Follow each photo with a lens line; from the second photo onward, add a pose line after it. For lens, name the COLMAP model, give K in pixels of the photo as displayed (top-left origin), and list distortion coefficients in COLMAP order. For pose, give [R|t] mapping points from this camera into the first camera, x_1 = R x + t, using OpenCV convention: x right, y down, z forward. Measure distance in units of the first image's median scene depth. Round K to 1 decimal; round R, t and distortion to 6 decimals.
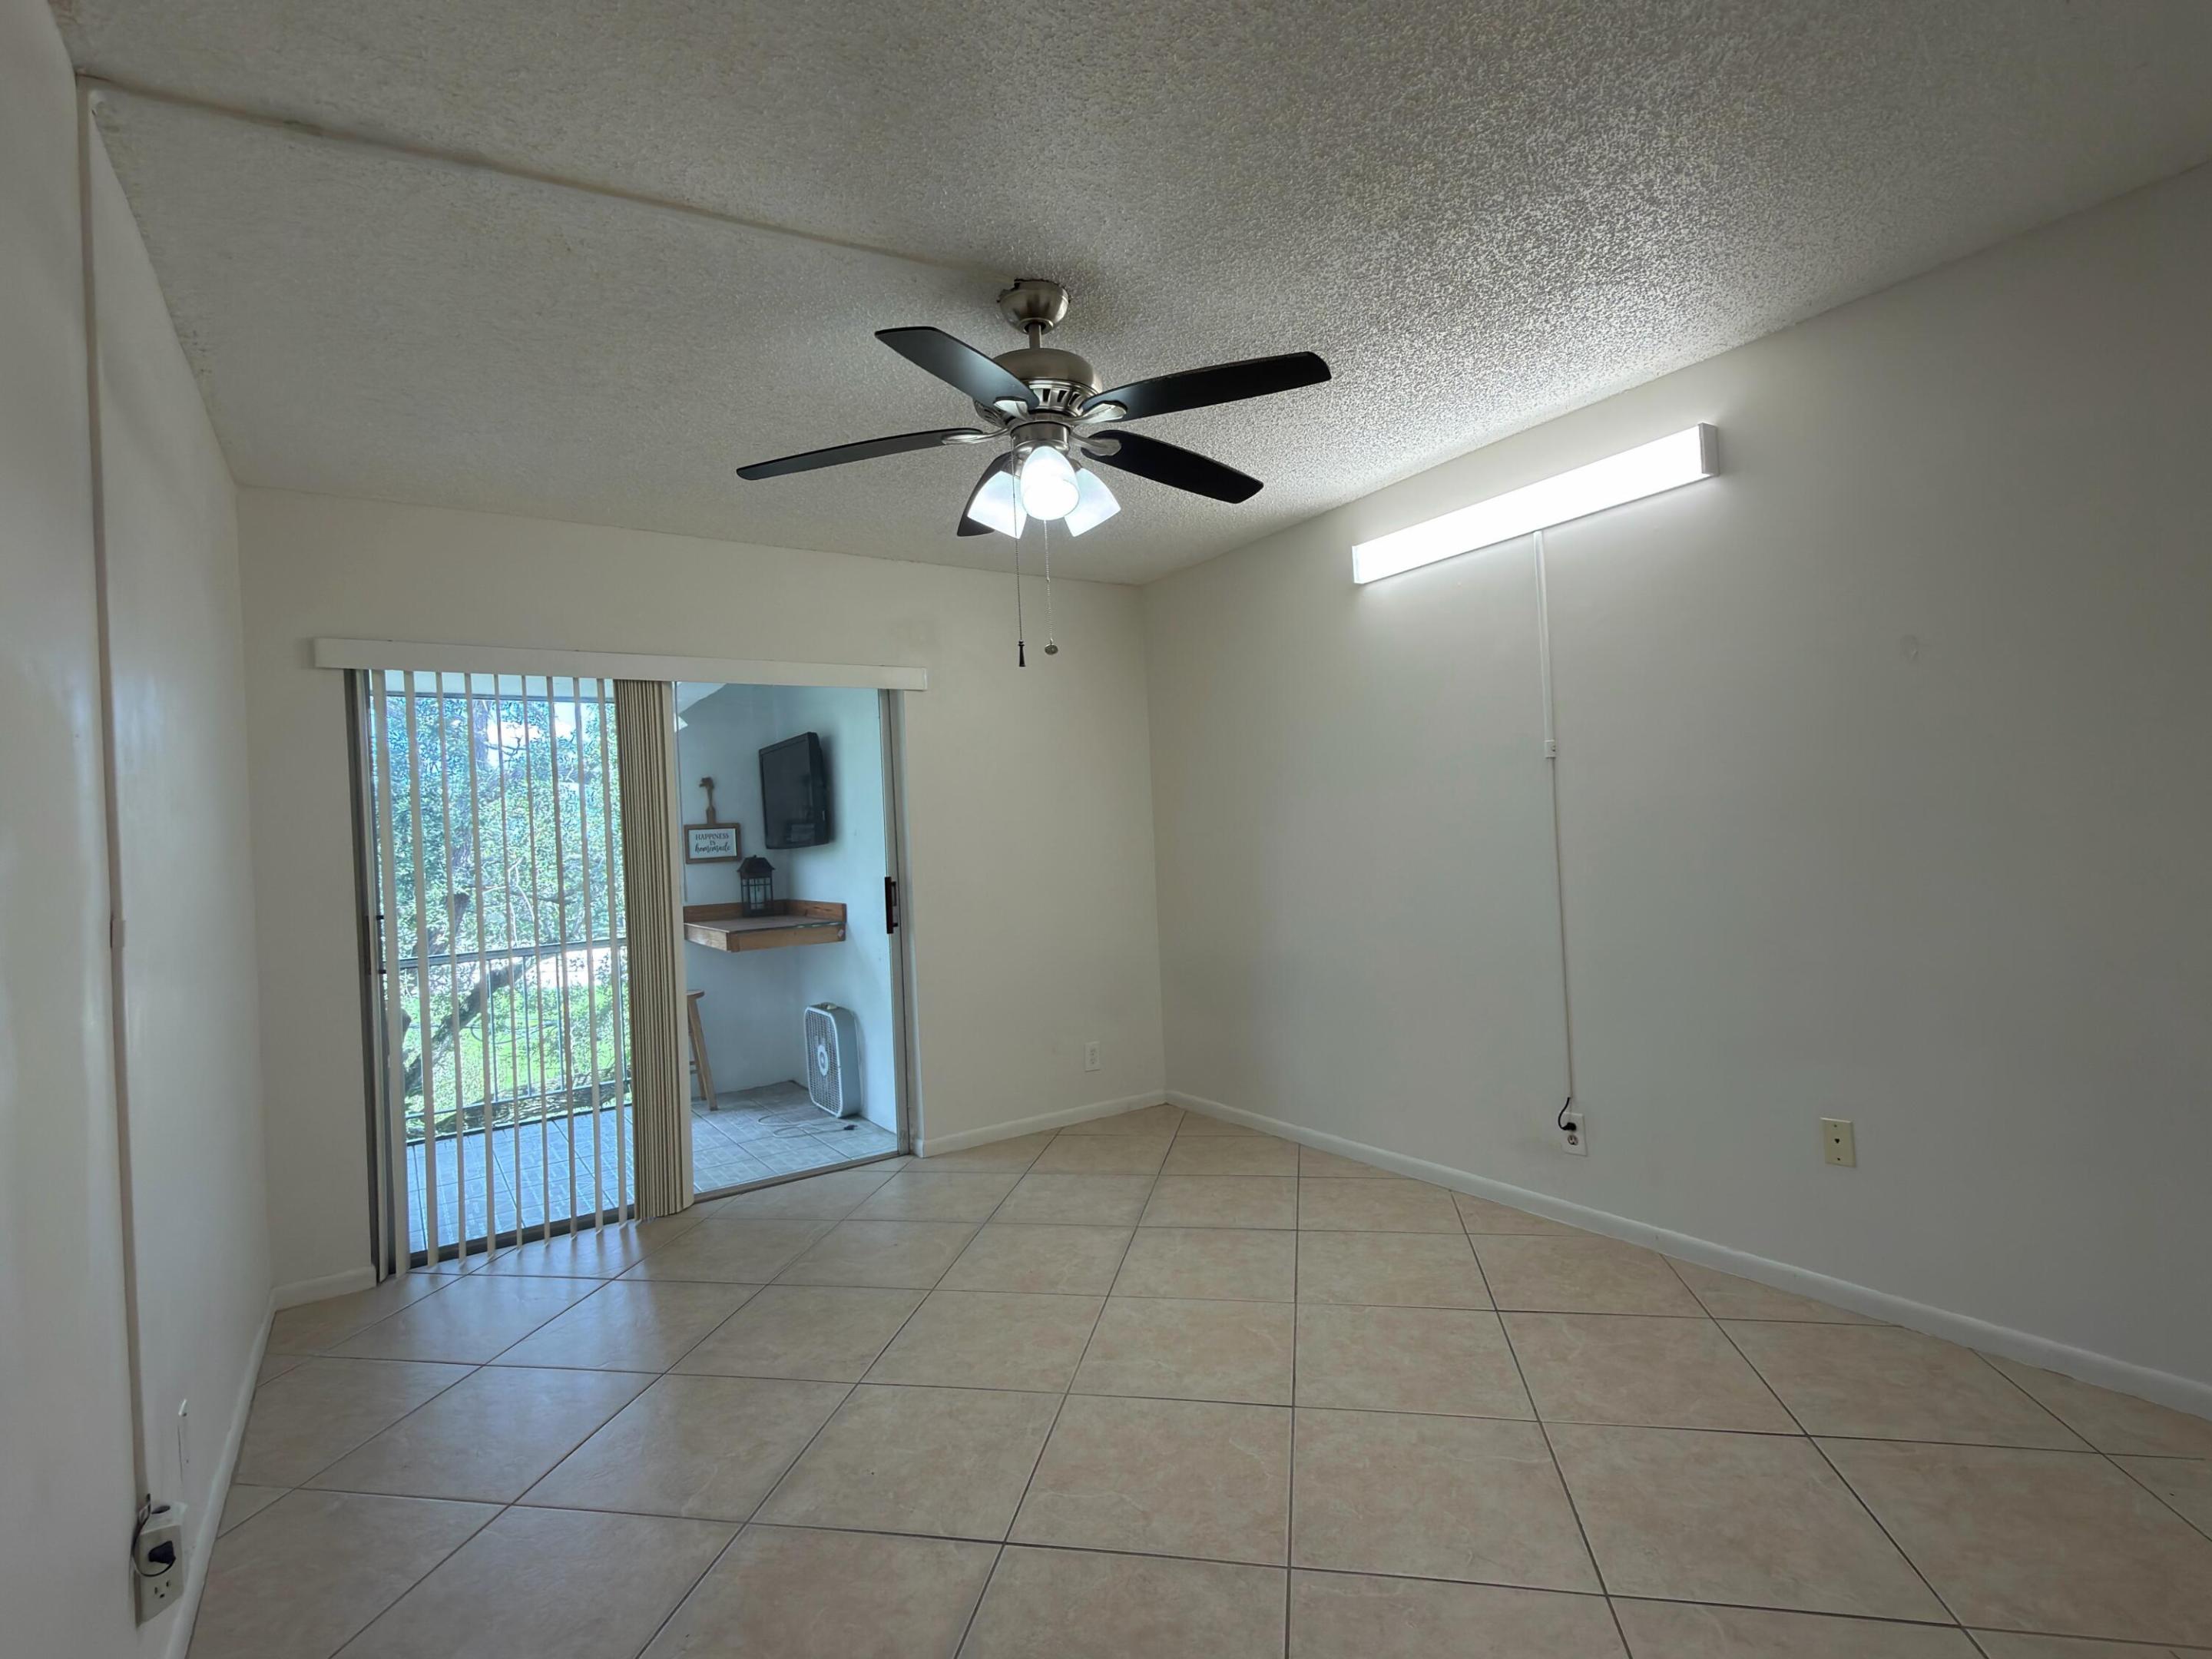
lens RADIAL K [[1052.9, 0, 1110.9], [0, 1052.9, 829.3], [0, 0, 1]] dist [0.002073, -0.000177]
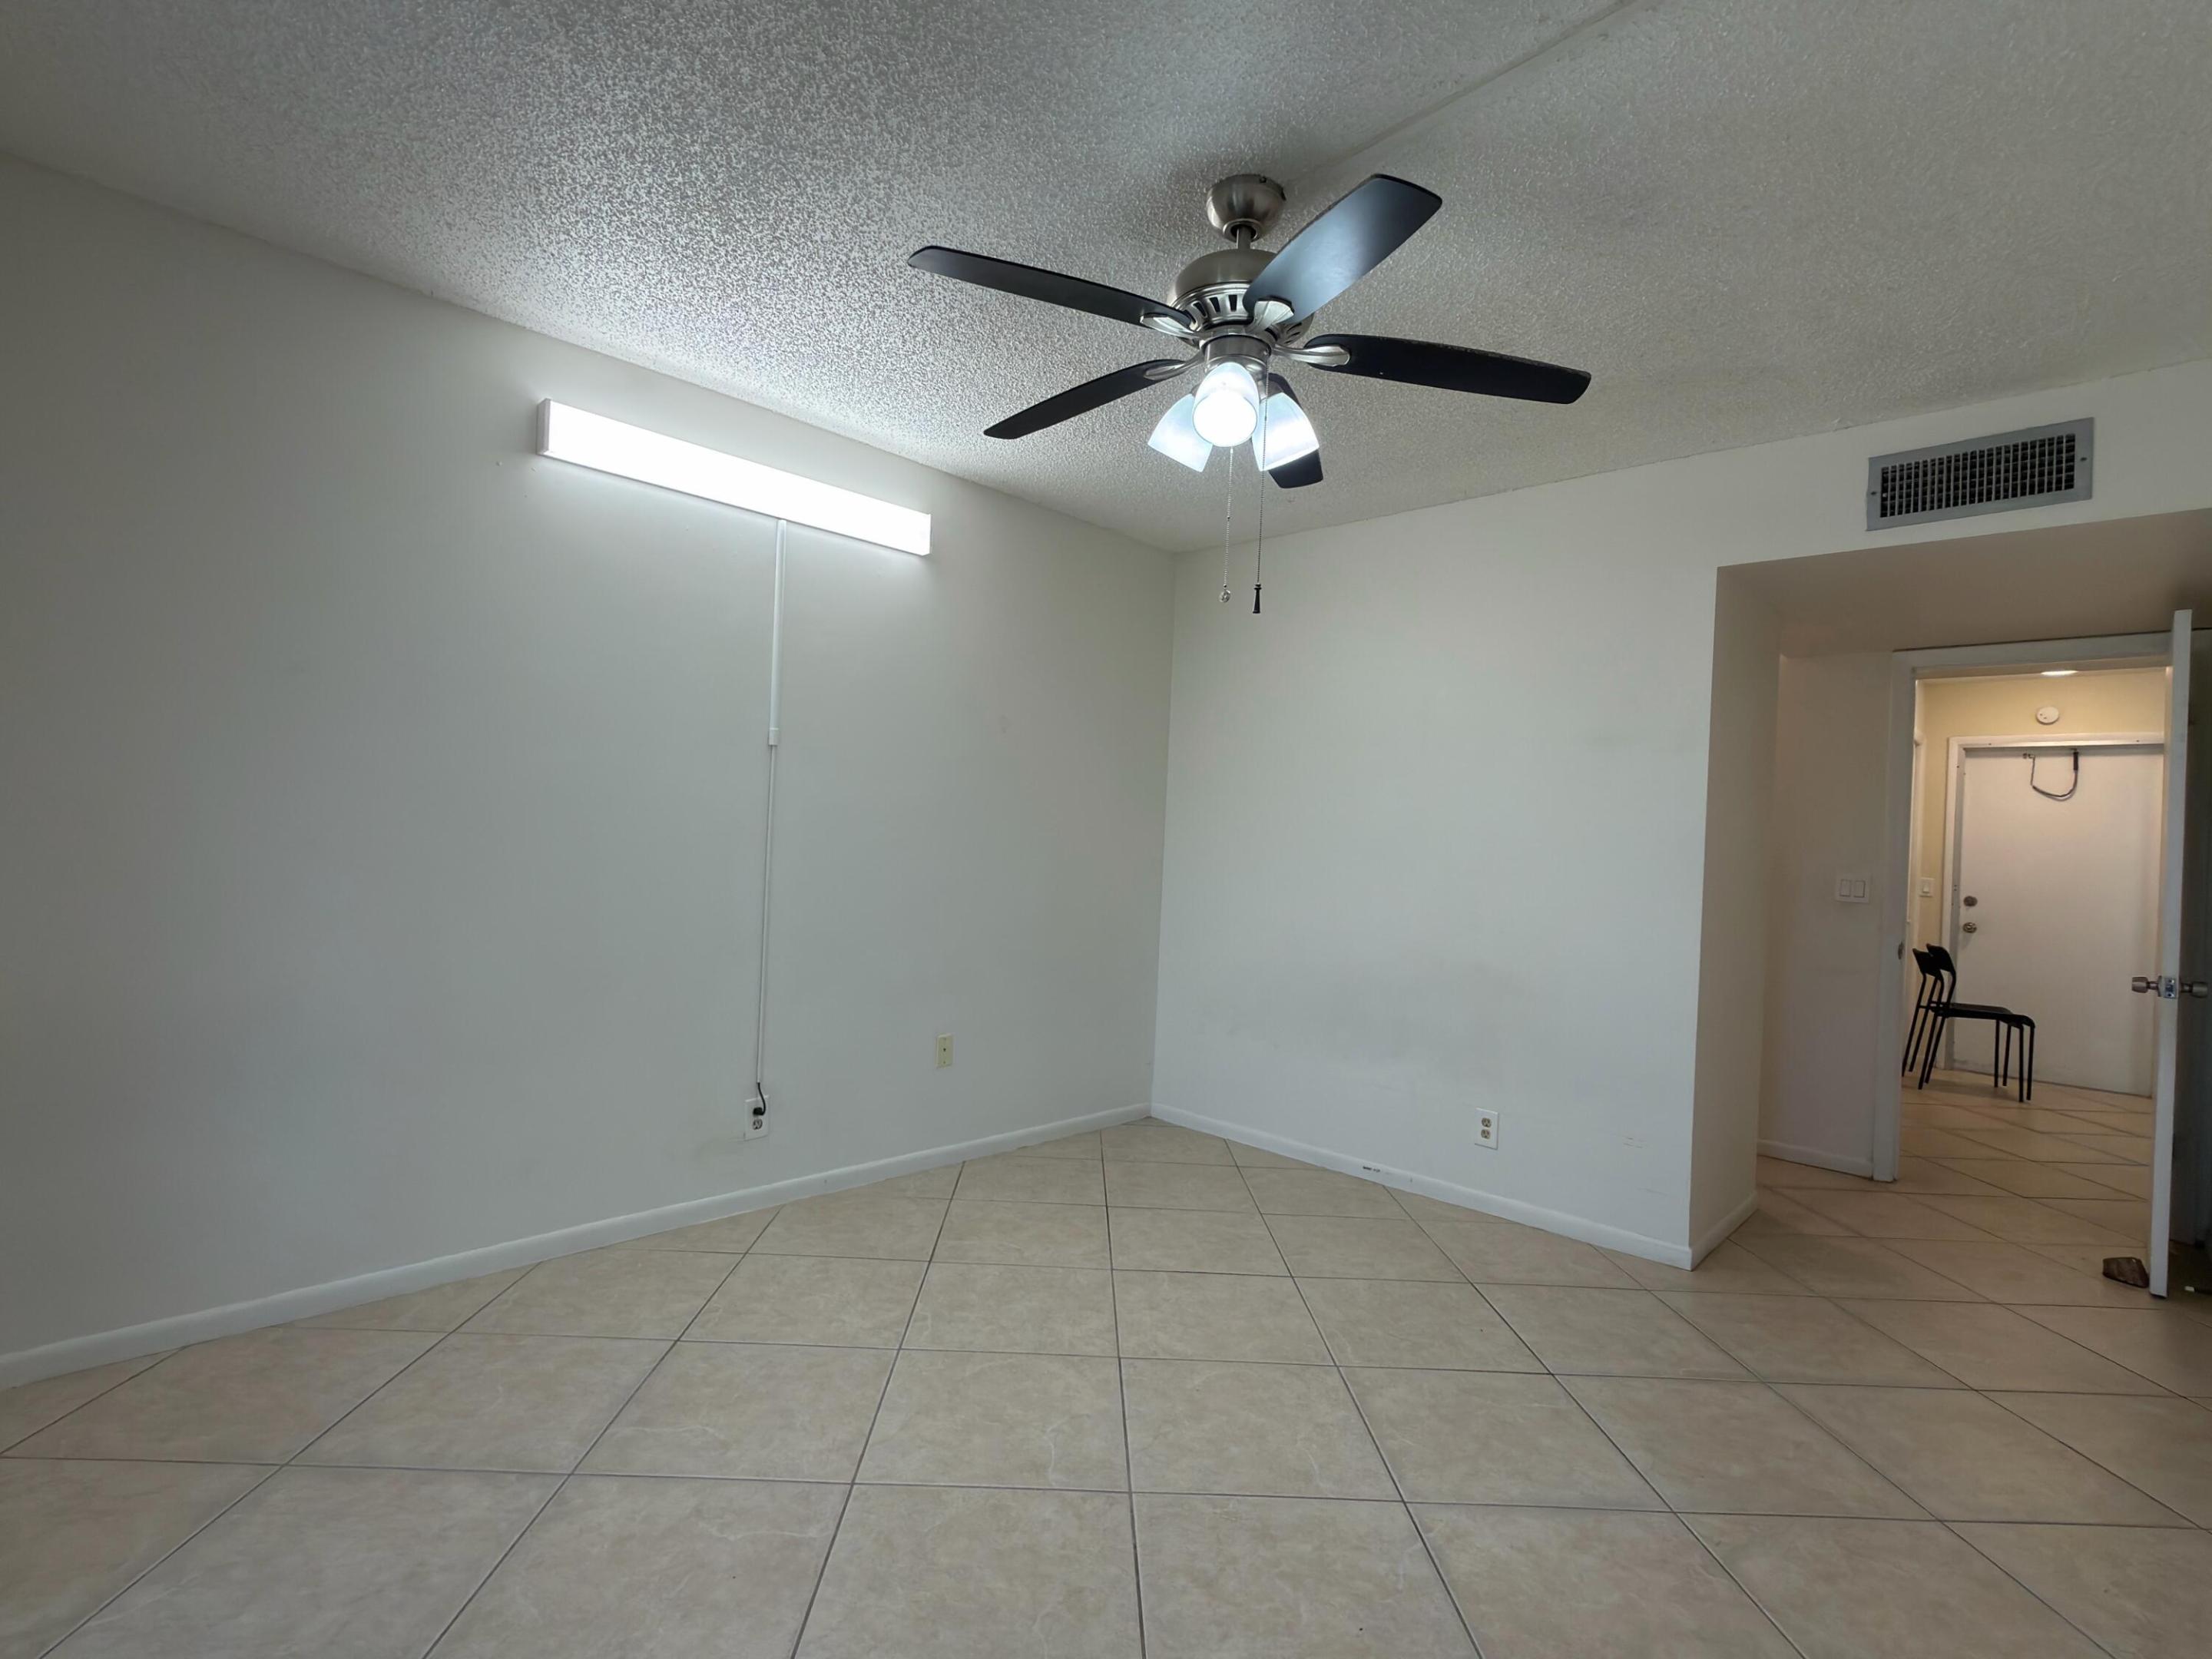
lens RADIAL K [[1048.3, 0, 1106.0], [0, 1048.3, 829.5], [0, 0, 1]] dist [-0.000780, -0.000062]
pose [[-0.203214, 0.045835, 0.978061, -0.763948], [-0.043015, 0.997521, -0.055685, 0.066672], [-0.978189, -0.053388, -0.200738, 1.087770]]
